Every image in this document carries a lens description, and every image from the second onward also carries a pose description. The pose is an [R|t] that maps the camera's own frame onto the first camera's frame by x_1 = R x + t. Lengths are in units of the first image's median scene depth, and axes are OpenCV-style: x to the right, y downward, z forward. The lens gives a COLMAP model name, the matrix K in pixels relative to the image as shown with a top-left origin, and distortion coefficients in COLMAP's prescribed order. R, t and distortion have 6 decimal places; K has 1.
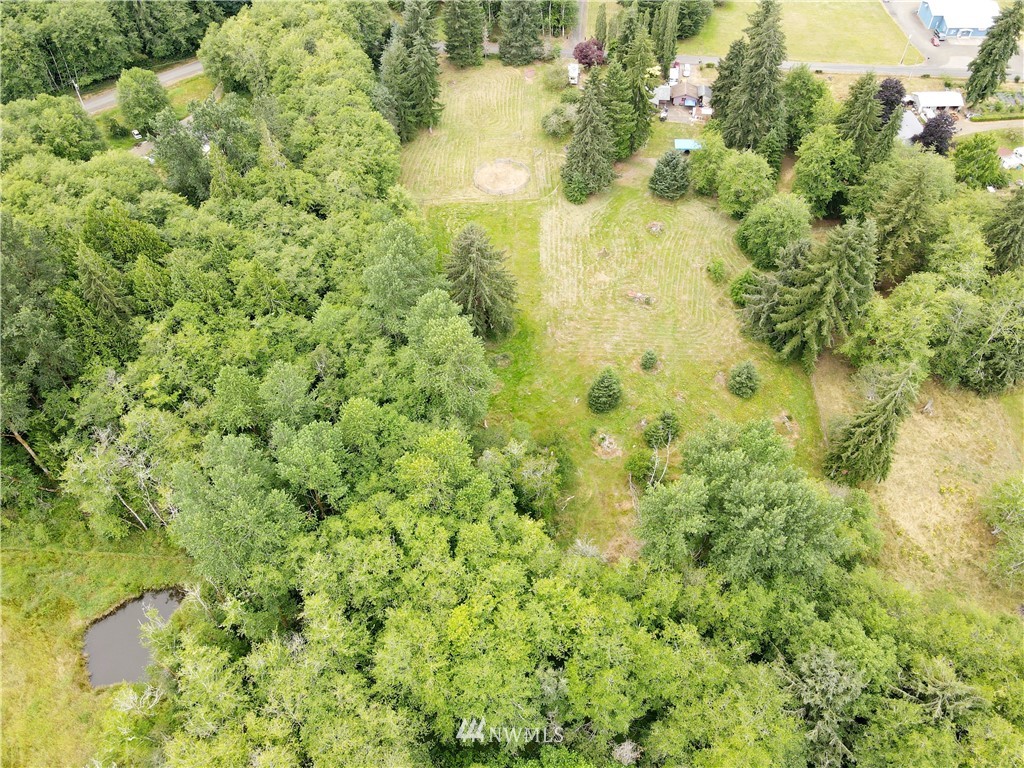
lens RADIAL K [[745.1, 0, 514.1], [0, 745.1, 384.1], [0, 0, 1]] dist [0.011079, 0.000528]
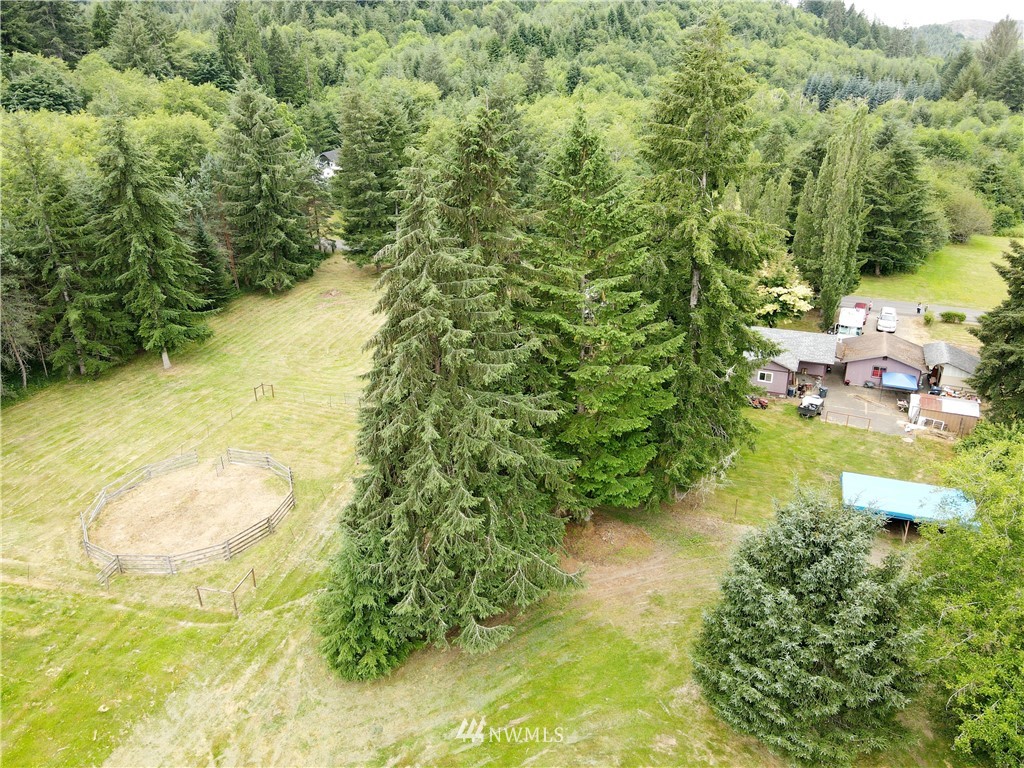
lens RADIAL K [[745.1, 0, 515.1], [0, 745.1, 382.7], [0, 0, 1]] dist [0.011079, 0.000528]
pose [[0.963601, 0.112038, -0.242735, 0.148291], [-0.203724, 0.895661, -0.395333, -0.205894], [0.173116, 0.430394, 0.885885, 0.661608]]
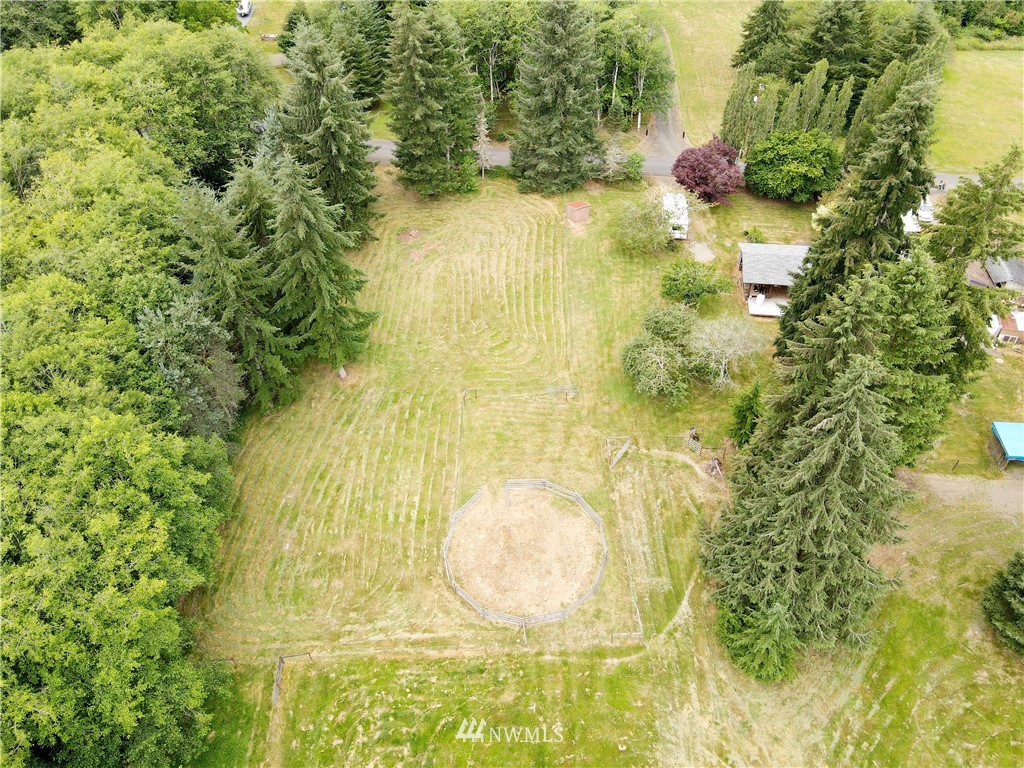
lens RADIAL K [[745.1, 0, 516.1], [0, 745.1, 381.1], [0, 0, 1]] dist [0.011079, 0.000528]
pose [[0.999996, 0.002513, 0.001544, -0.018545], [-0.002394, 0.997339, -0.072868, -0.292206], [-0.001723, 0.072864, 0.997340, 0.575478]]
